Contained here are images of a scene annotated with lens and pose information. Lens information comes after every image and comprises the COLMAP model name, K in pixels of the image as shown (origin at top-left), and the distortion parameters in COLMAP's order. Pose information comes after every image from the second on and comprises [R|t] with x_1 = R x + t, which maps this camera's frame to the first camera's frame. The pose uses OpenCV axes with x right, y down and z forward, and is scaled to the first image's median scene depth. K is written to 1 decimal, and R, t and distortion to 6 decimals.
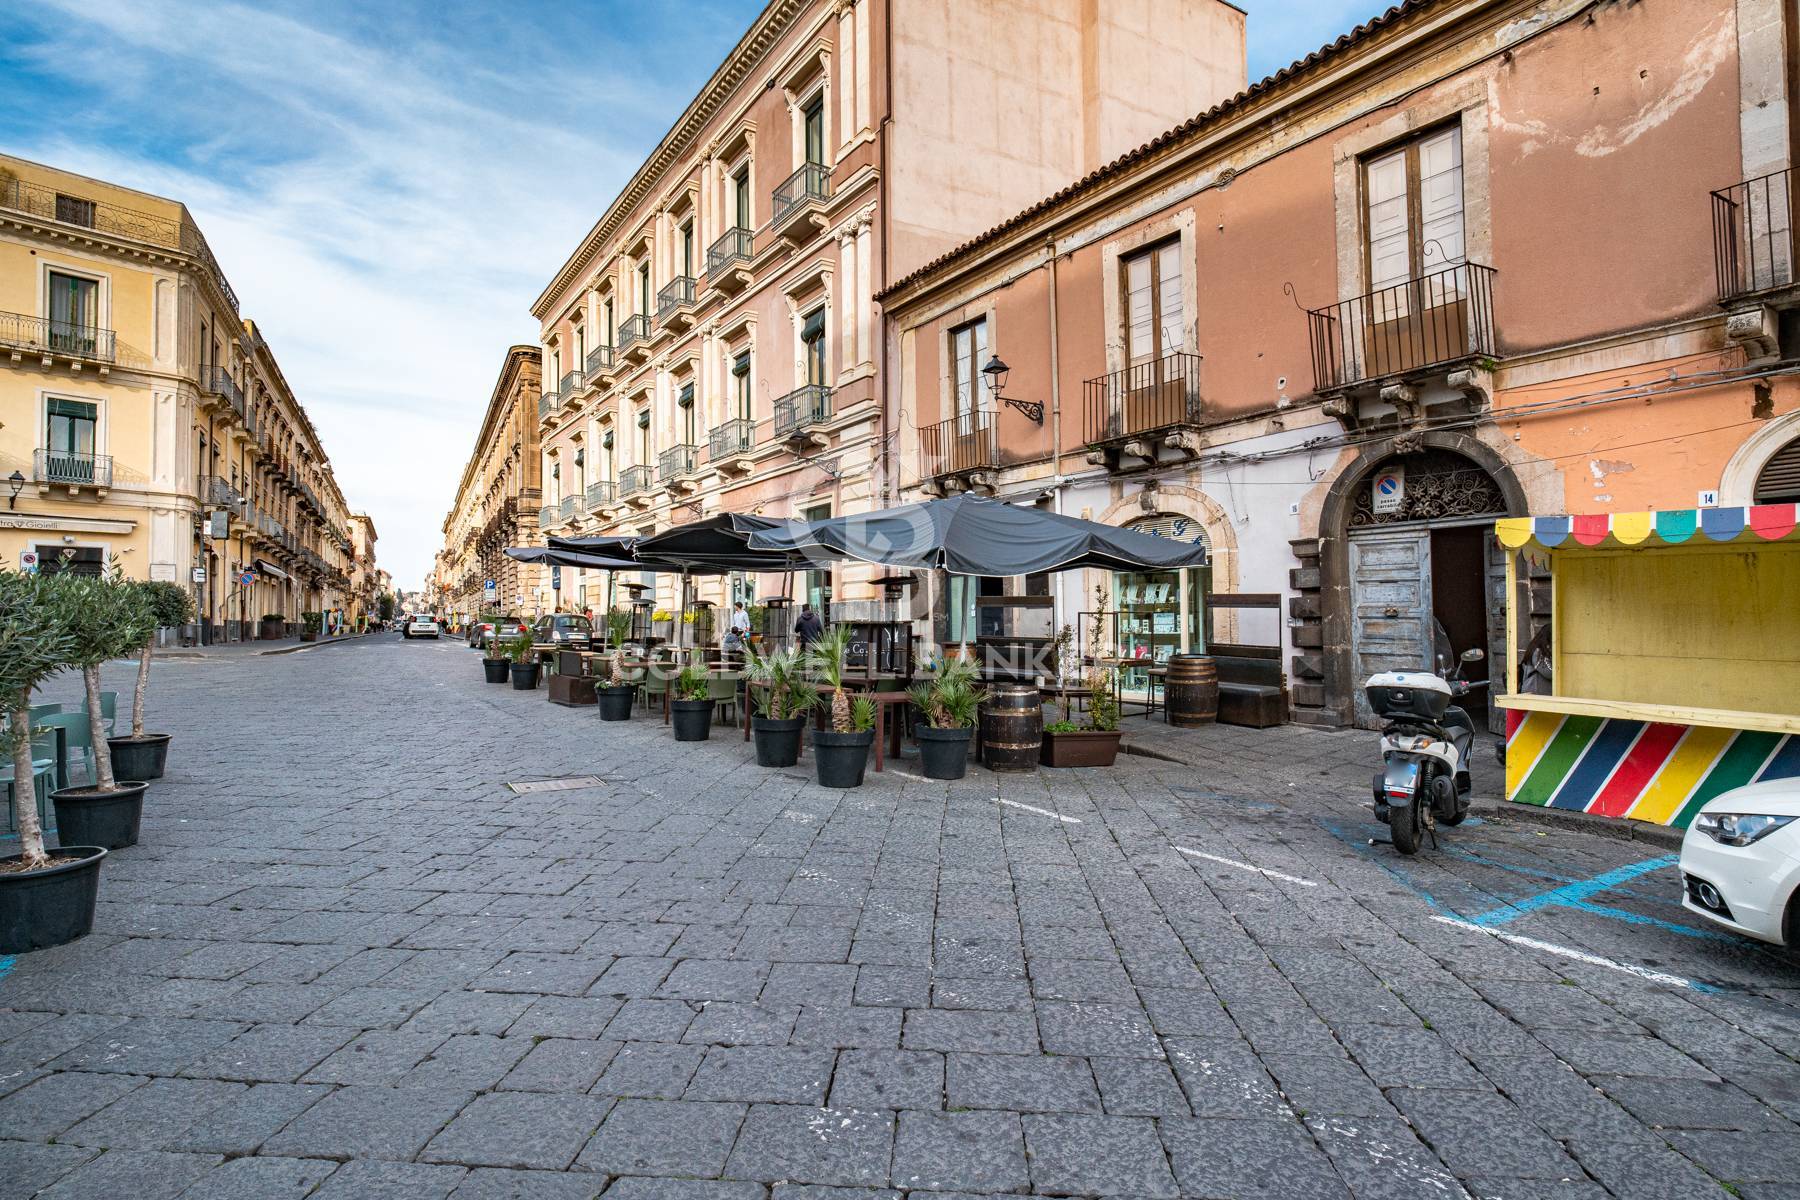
lens RADIAL K [[914.9, 0, 892.3], [0, 914.9, 598.3], [0, 0, 1]] dist [-0.006426, 0.000575]
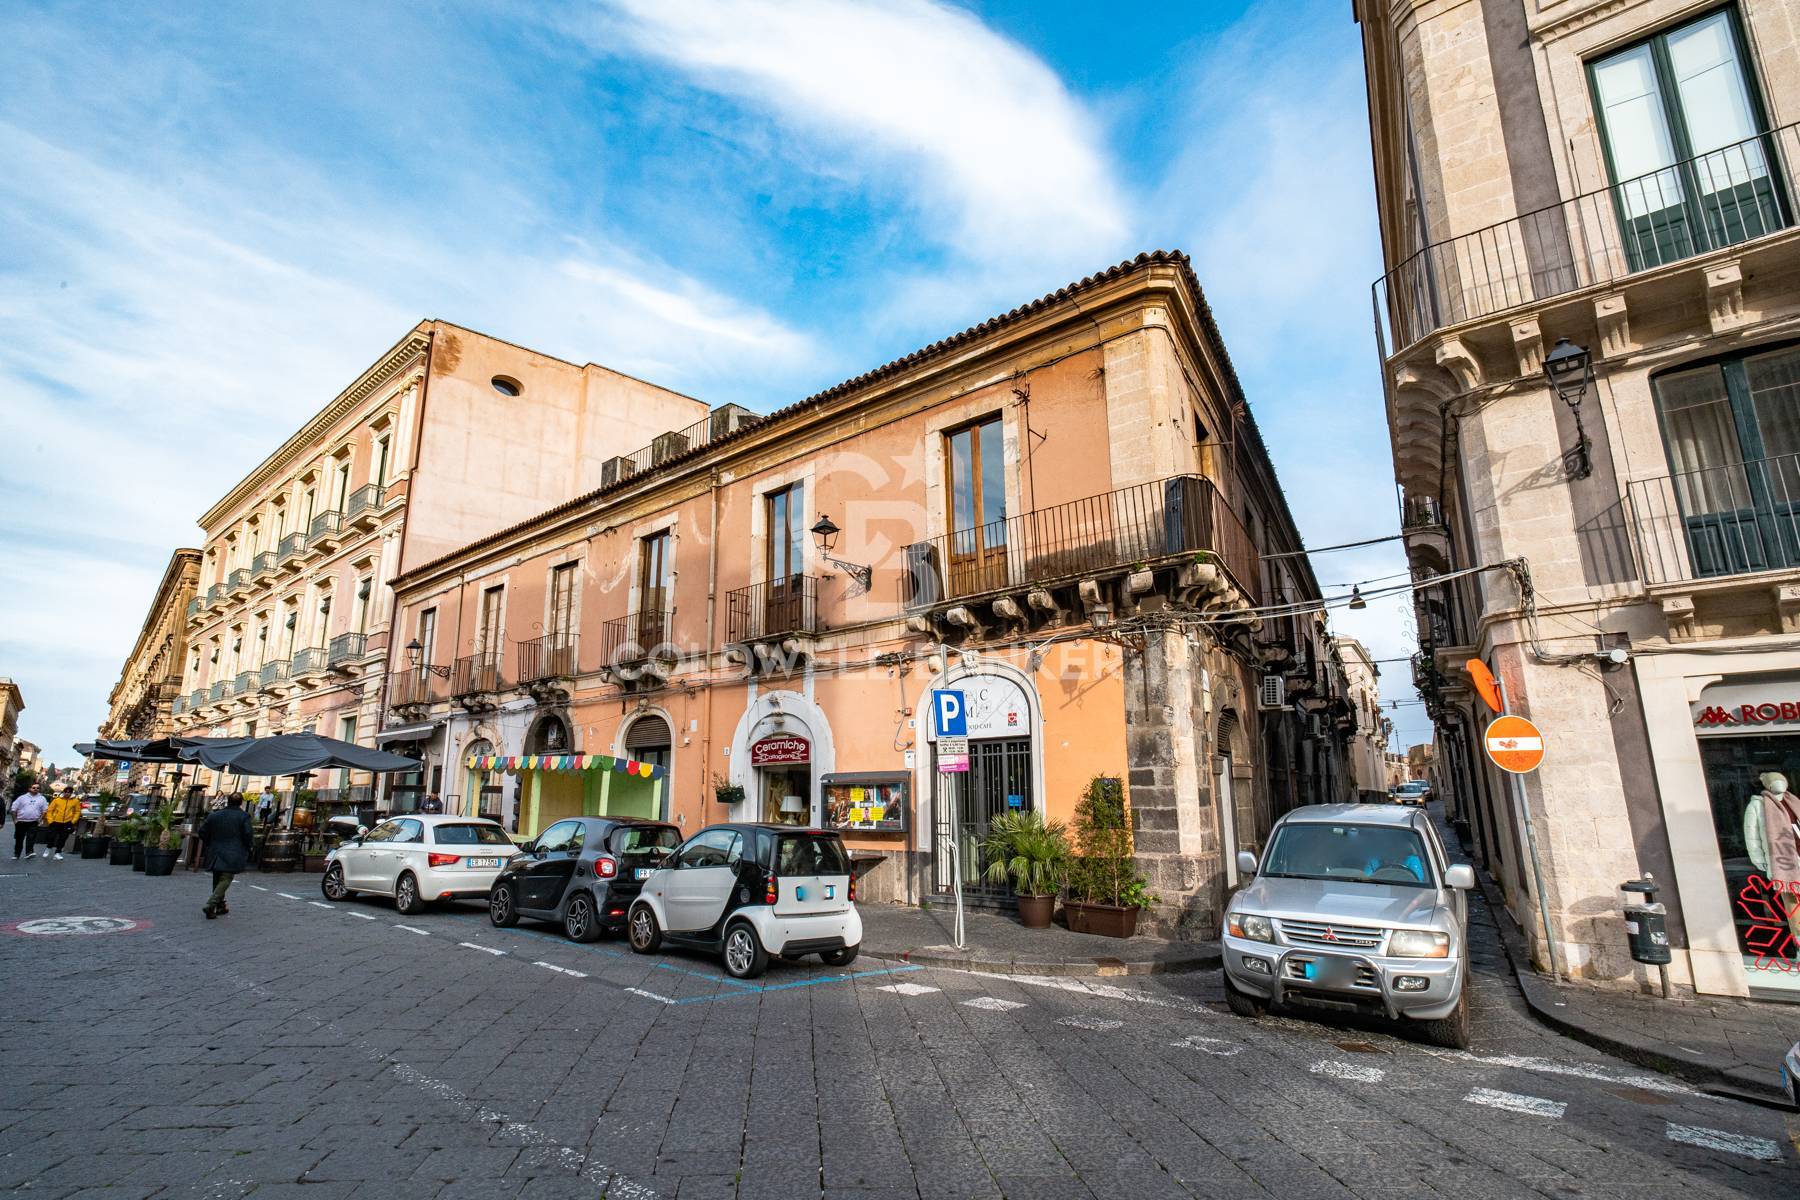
lens RADIAL K [[963.6, 0, 901.3], [0, 963.6, 555.6], [0, 0, 1]] dist [-0.004354, -0.000709]
pose [[0.977185, 0.046853, 0.207157, 0.778241], [-0.000361, 0.975729, -0.218979, -0.034015], [-0.212389, 0.213908, 0.953485, -1.173282]]
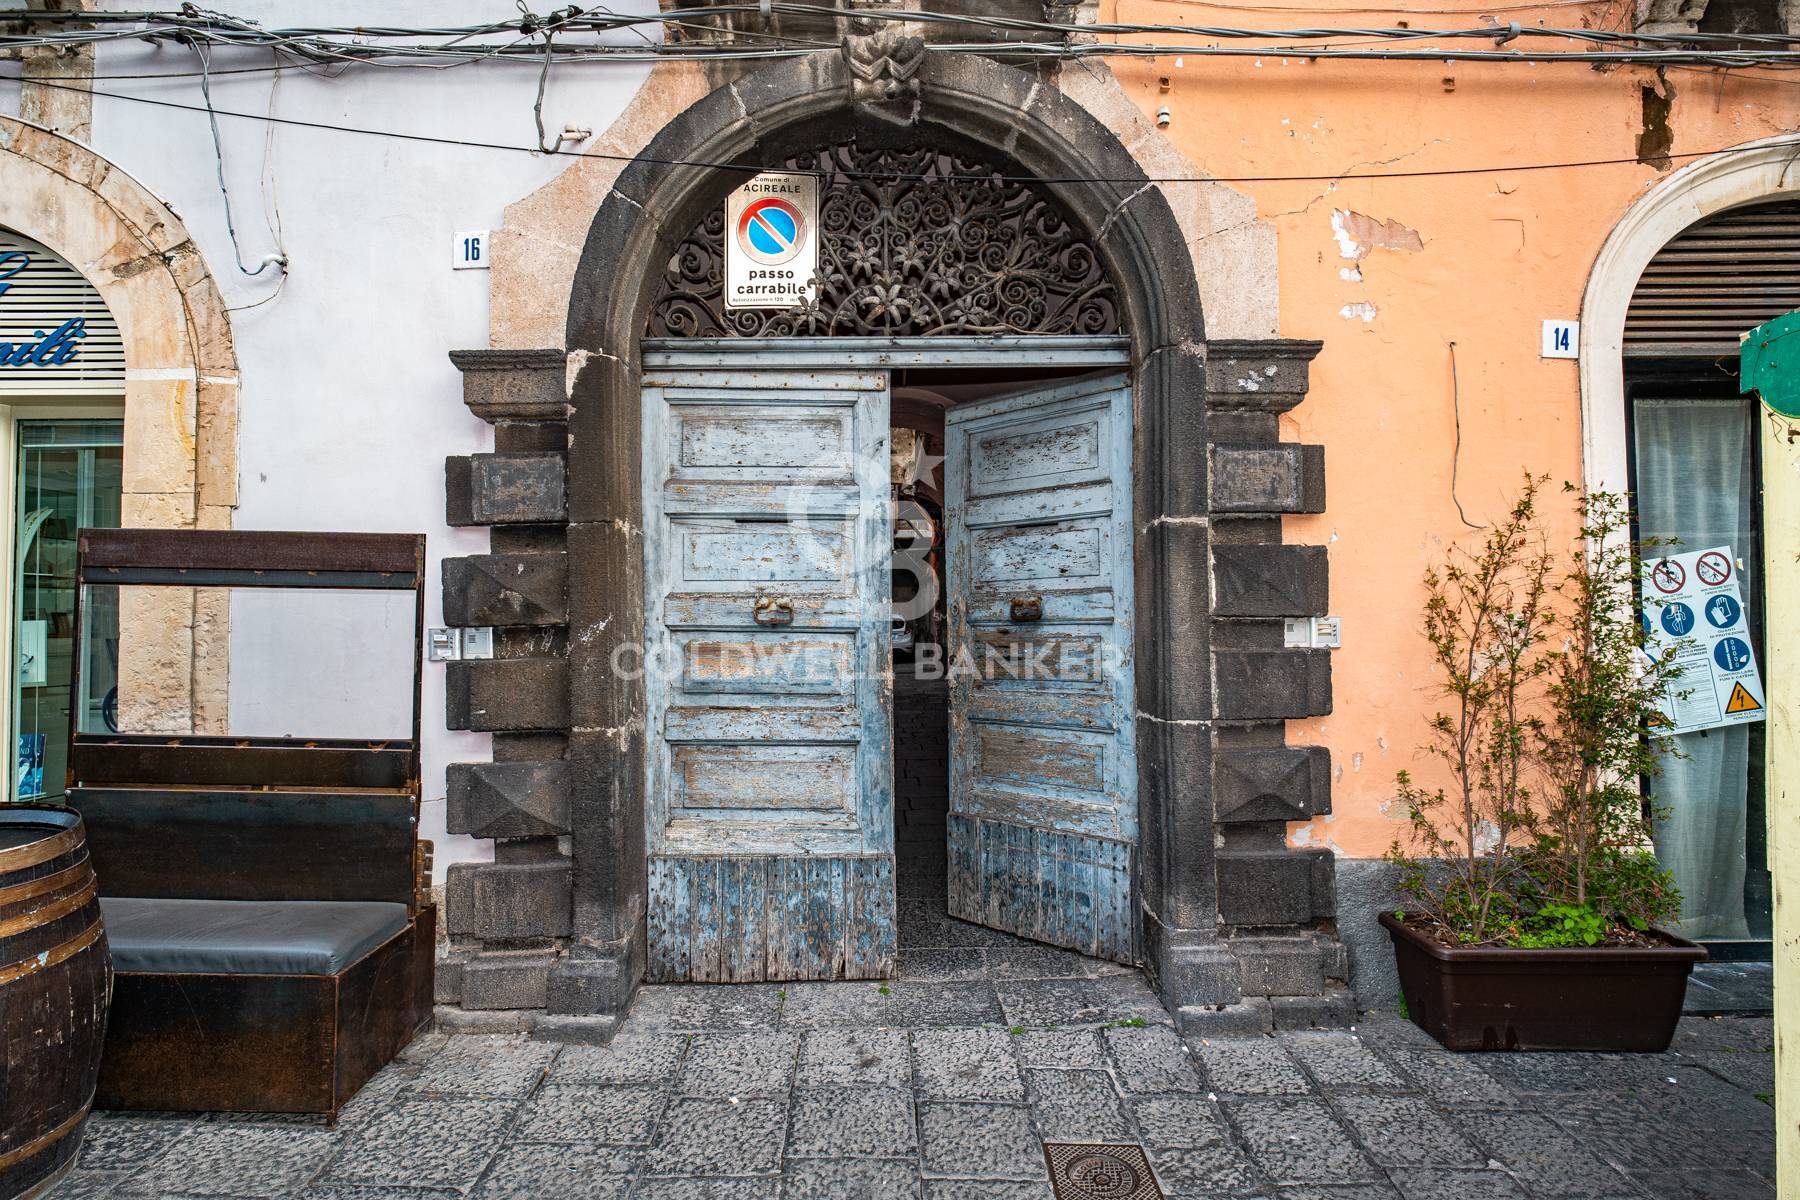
lens RADIAL K [[914.9, 0, 892.3], [0, 914.9, 598.3], [0, 0, 1]] dist [-0.006426, 0.000575]
pose [[0.546544, 0.036801, 0.836621, 0.277594], [-0.015240, 0.999306, -0.034001, 0.019563], [-0.837292, 0.005833, 0.546726, 0.736617]]
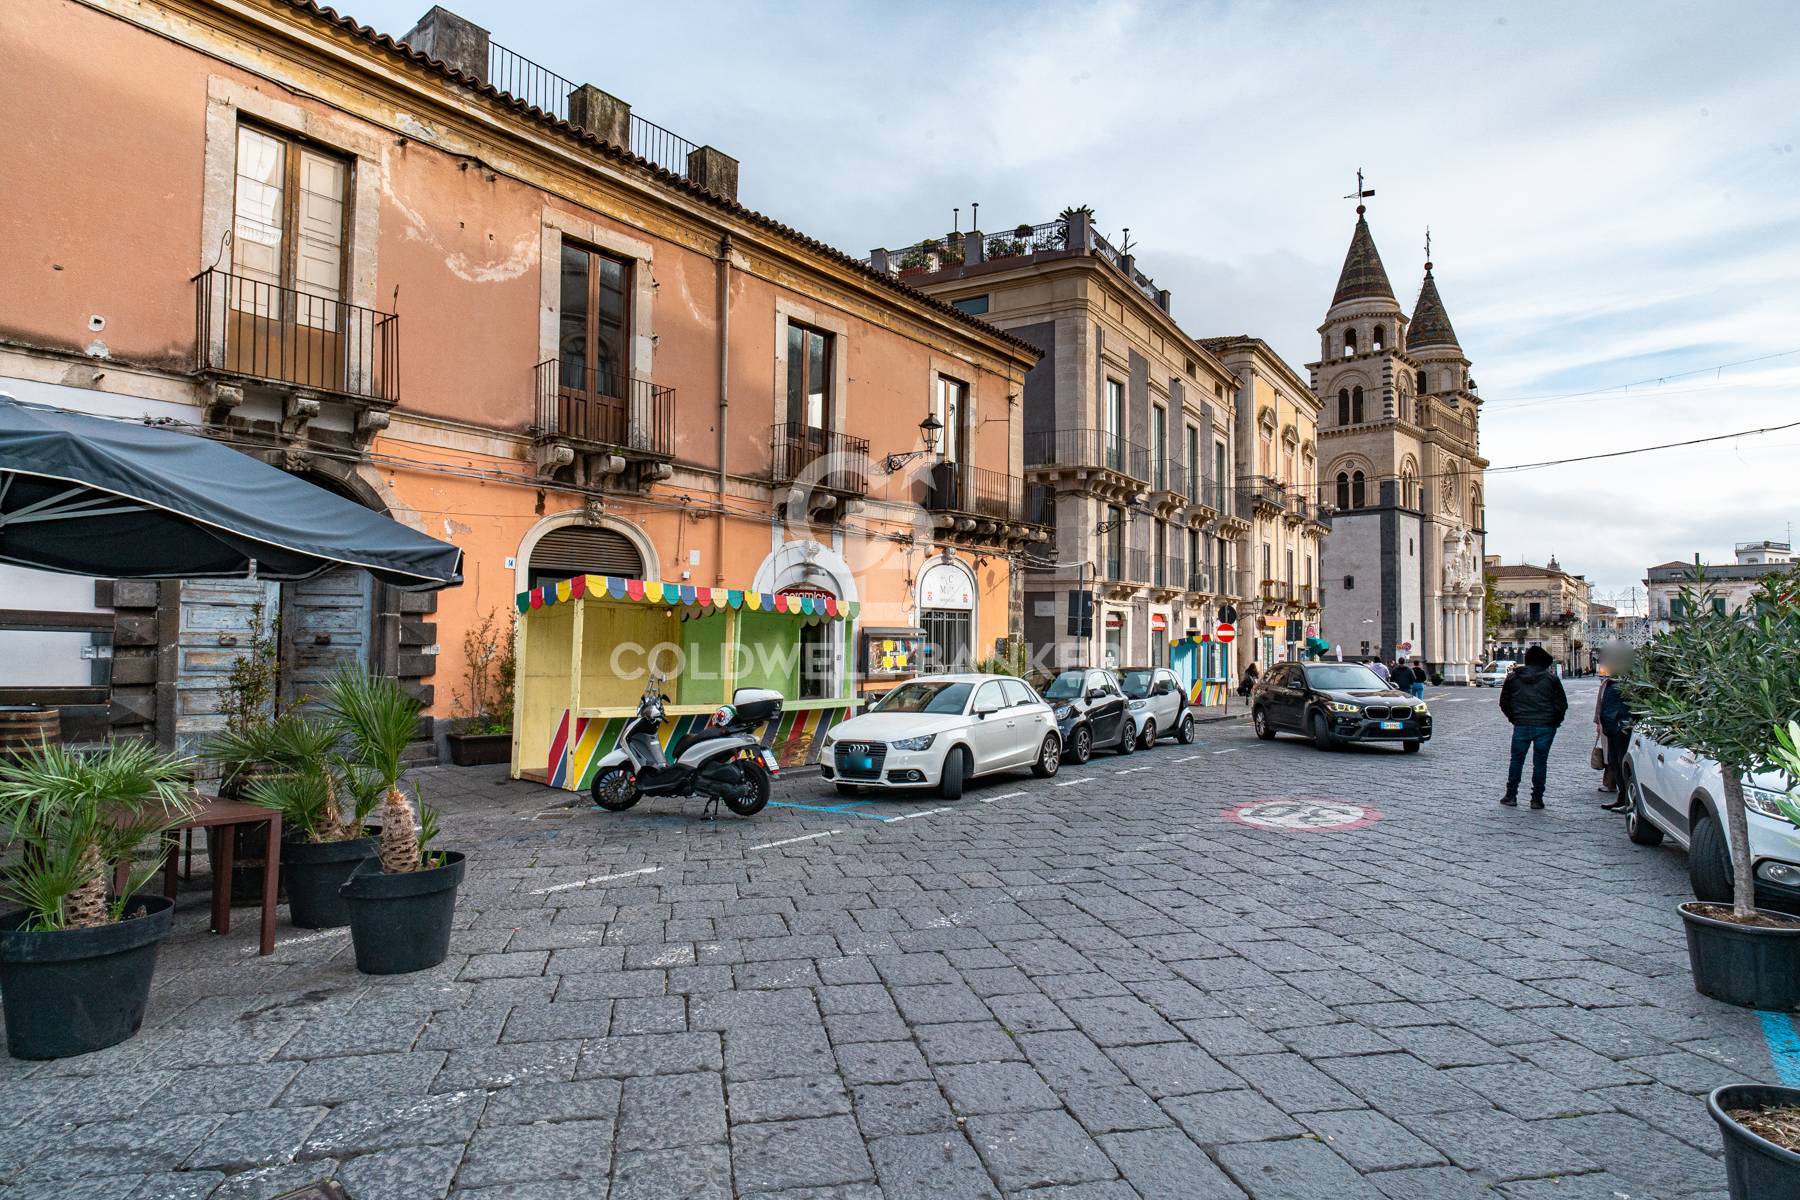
lens RADIAL K [[940.6, 0, 892.6], [0, 940.6, 600.1], [0, 0, 1]] dist [-0.005955, -0.000139]
pose [[-0.294759, 0.043711, 0.954571, -0.472054], [-0.029752, 0.998049, -0.054889, 0.006886], [-0.955108, -0.044579, -0.292883, 0.614942]]
